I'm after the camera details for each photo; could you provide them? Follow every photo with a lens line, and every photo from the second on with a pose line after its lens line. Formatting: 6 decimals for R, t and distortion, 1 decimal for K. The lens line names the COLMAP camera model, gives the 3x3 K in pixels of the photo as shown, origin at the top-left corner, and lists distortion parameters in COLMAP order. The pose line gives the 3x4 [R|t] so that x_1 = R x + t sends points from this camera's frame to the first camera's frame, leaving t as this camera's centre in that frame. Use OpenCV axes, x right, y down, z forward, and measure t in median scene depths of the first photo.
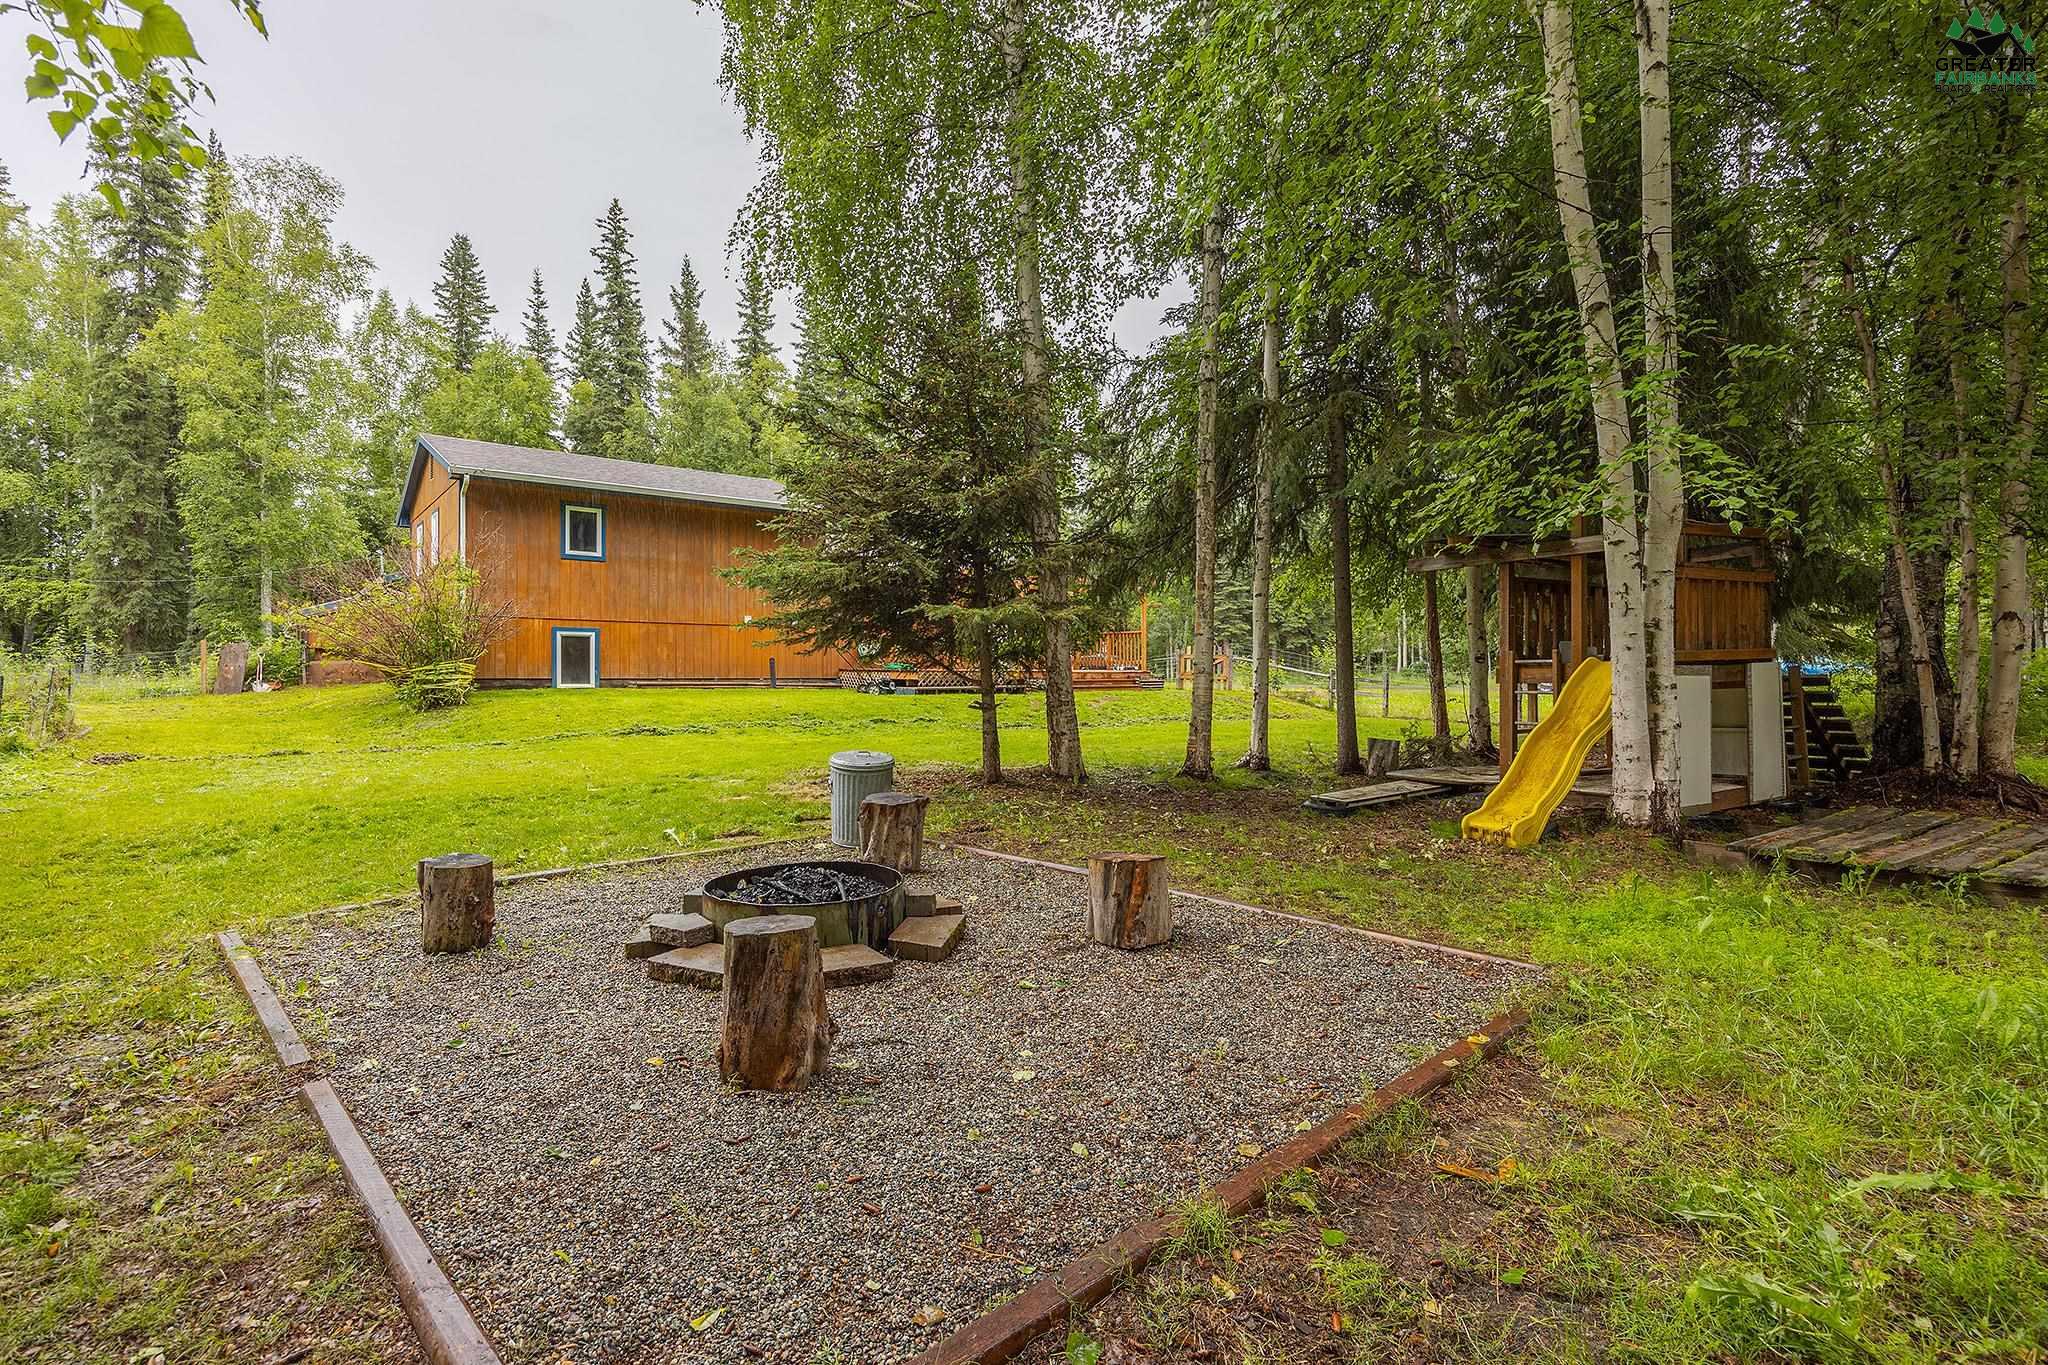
lens RADIAL K [[1004.8, 0, 1024.0], [0, 1004.8, 682.5], [0, 0, 1]] dist [-0.001601, -0.000666]
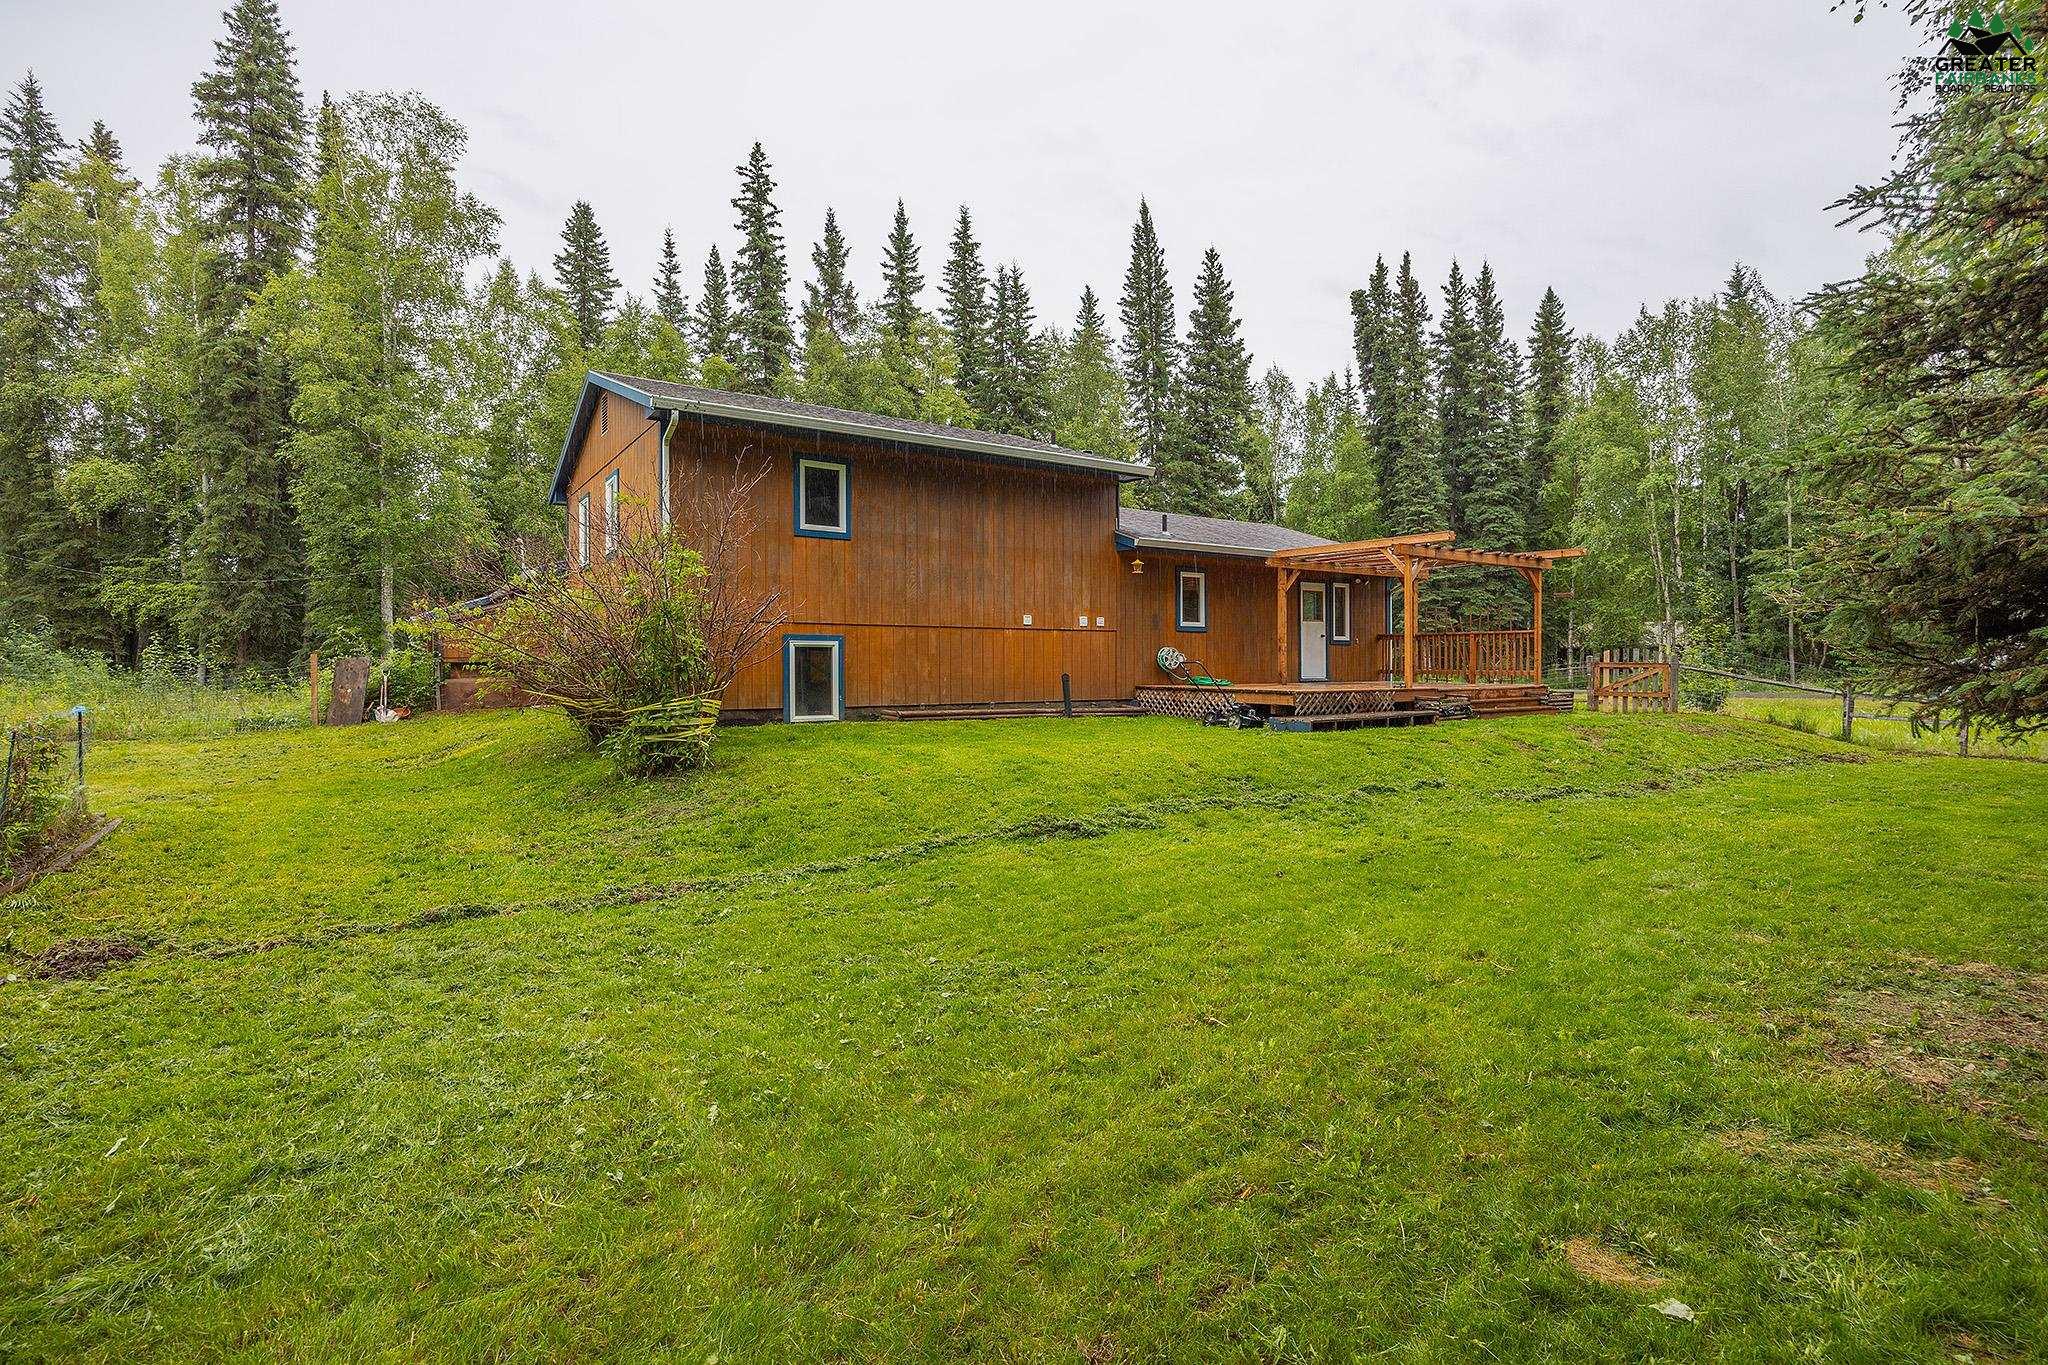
lens RADIAL K [[1004.8, 0, 1024.0], [0, 1004.8, 682.5], [0, 0, 1]] dist [-0.001601, -0.000666]
pose [[0.996904, -0.004900, -0.078479, -0.130032], [0.005310, 0.999973, 0.005015, -0.012762], [0.078452, -0.005416, 0.996903, 0.166624]]
